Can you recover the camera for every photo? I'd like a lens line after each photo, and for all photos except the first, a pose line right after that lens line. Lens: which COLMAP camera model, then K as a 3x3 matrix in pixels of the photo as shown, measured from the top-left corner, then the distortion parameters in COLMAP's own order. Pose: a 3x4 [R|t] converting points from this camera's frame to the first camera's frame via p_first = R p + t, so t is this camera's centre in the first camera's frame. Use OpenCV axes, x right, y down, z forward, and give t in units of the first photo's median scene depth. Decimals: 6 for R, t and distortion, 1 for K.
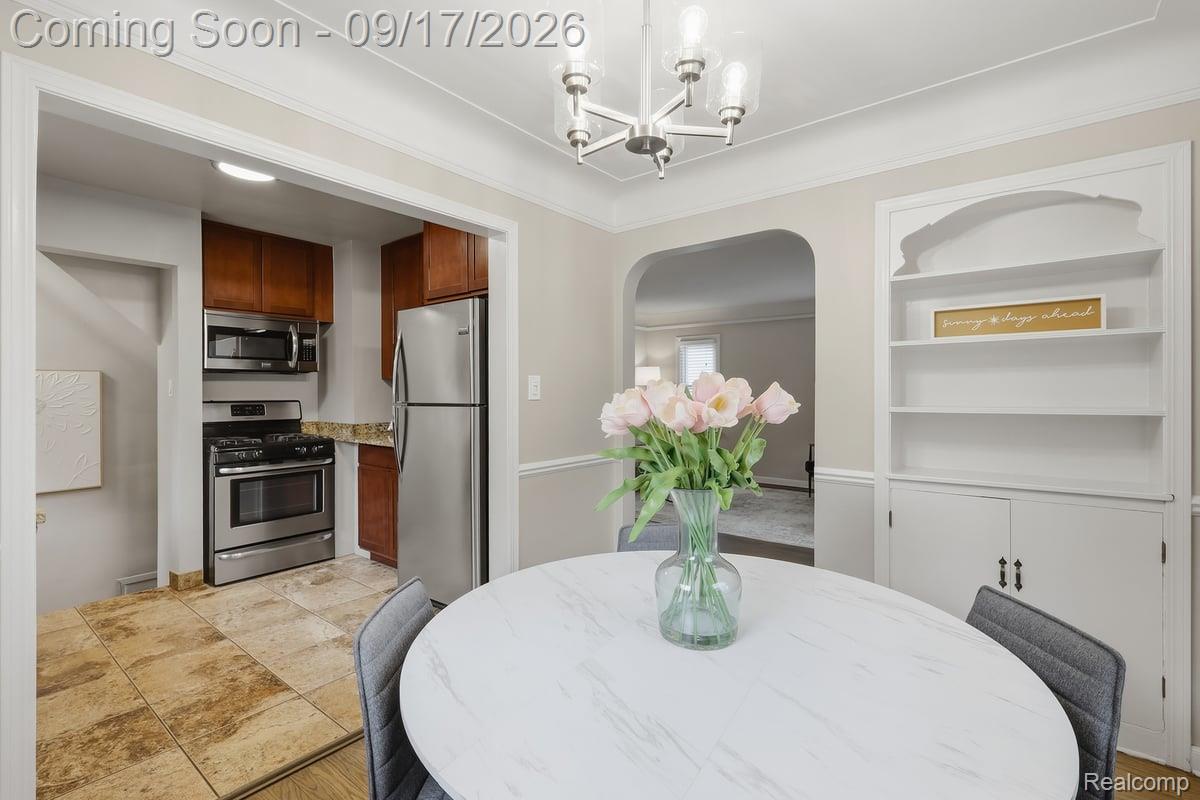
lens RADIAL K [[539.8, 0, 598.5], [0, 539.8, 389.7], [0, 0, 1]] dist [0.001457, 0.000337]
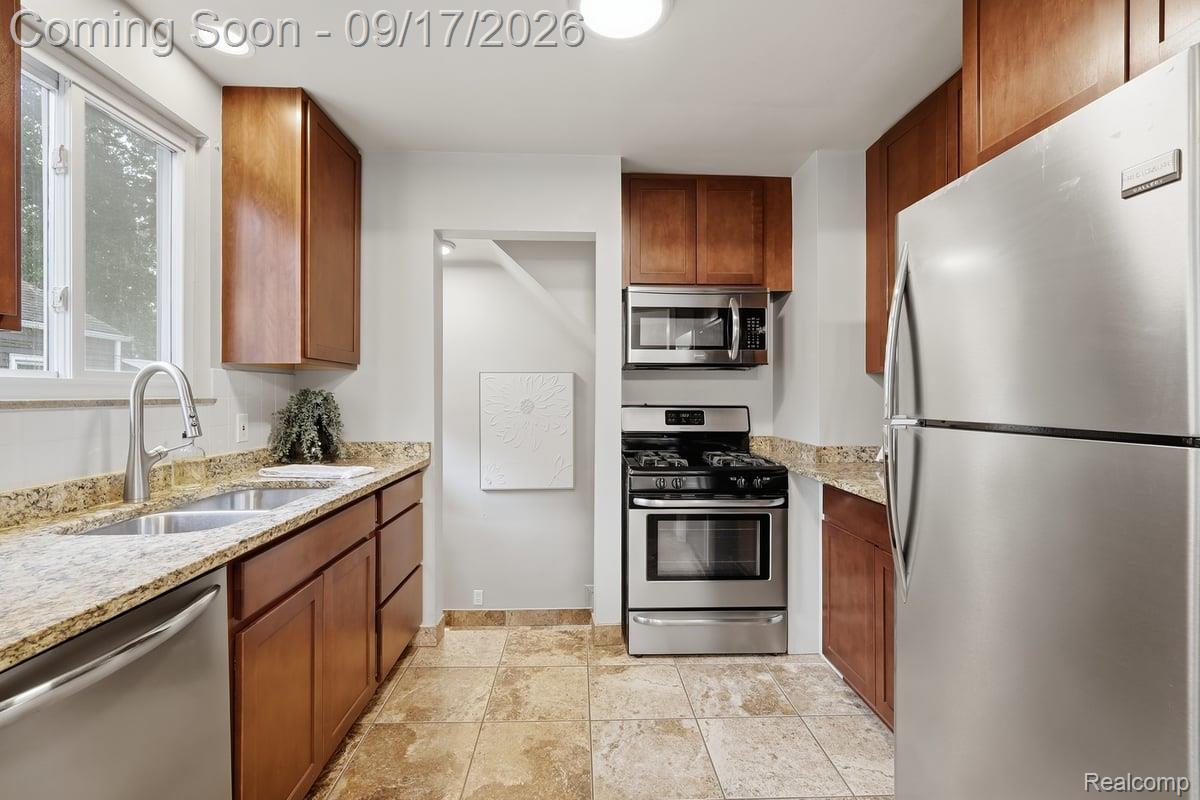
lens RADIAL K [[528.8, 0, 600.0], [0, 528.8, 395.8], [0, 0, 1]] dist [0.002837, -0.000131]
pose [[0.652597, 0.006171, -0.757680, -0.169927], [-0.004164, 0.999981, 0.004558, 0.004307], [0.757694, 0.000180, 0.652610, 0.448122]]
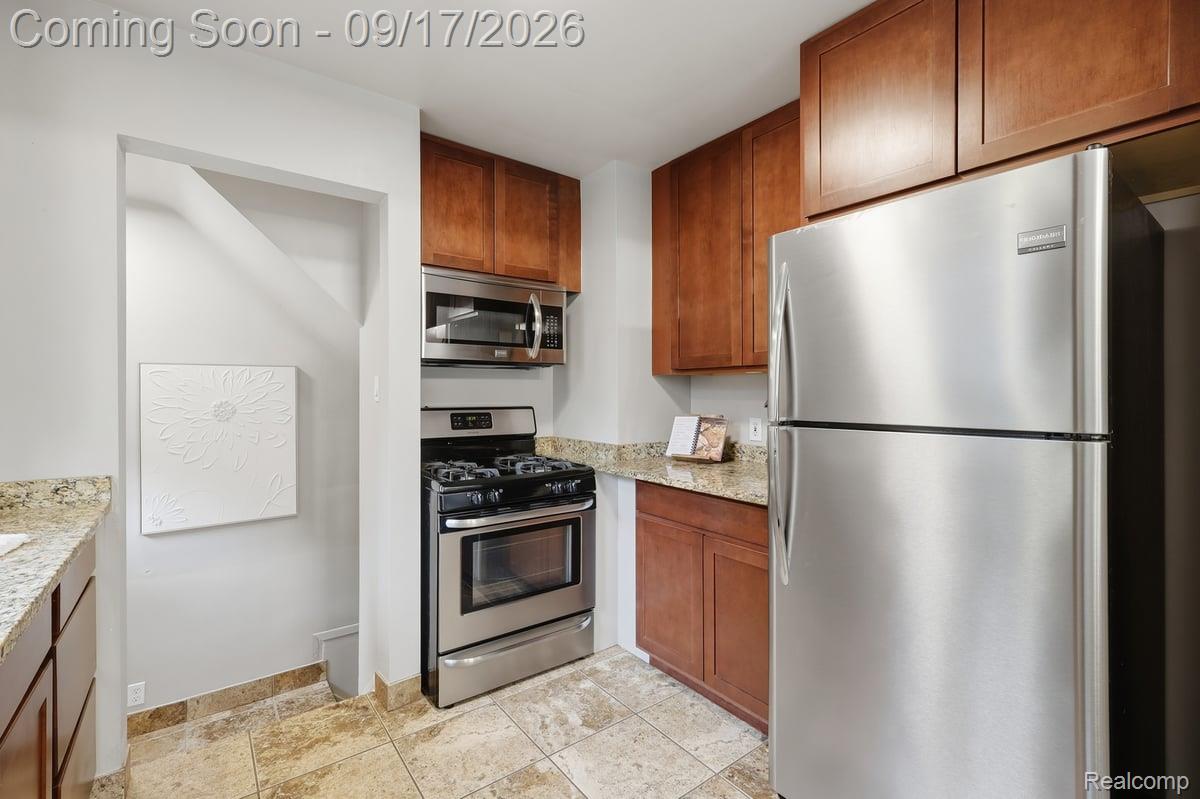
lens RADIAL K [[528.5, 0, 600.0], [0, 528.5, 392.0], [0, 0, 1]] dist [-0.001299, 0.000020]
pose [[0.968336, 0.004317, -0.249612, -0.345006], [-0.003808, 0.999990, 0.002521, -0.001440], [0.249621, -0.001491, 0.968343, 0.417007]]
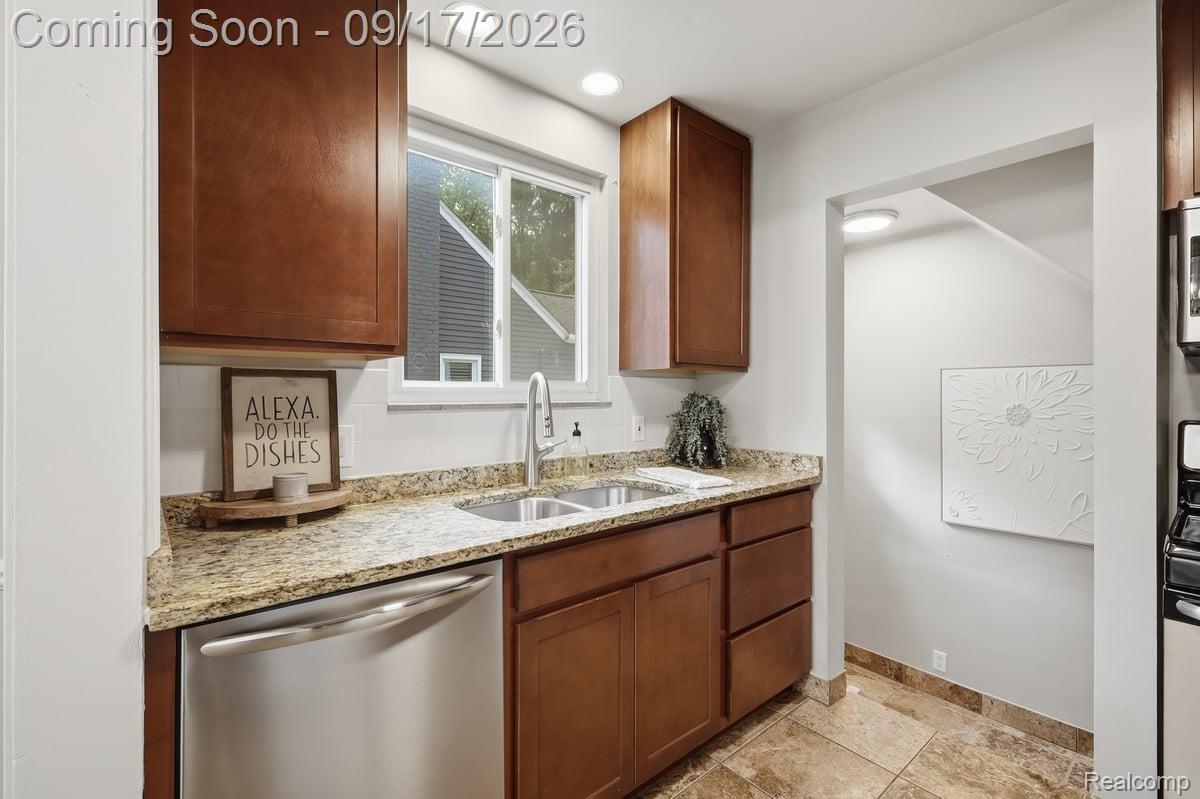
lens RADIAL K [[528.8, 0, 600.0], [0, 528.8, 395.3], [0, 0, 1]] dist [0.002837, -0.000131]
pose [[-0.198648, 0.005697, -0.980054, -0.226838], [-0.001740, 0.999979, 0.006165, -0.000451], [0.980069, 0.002930, -0.198634, 0.606310]]
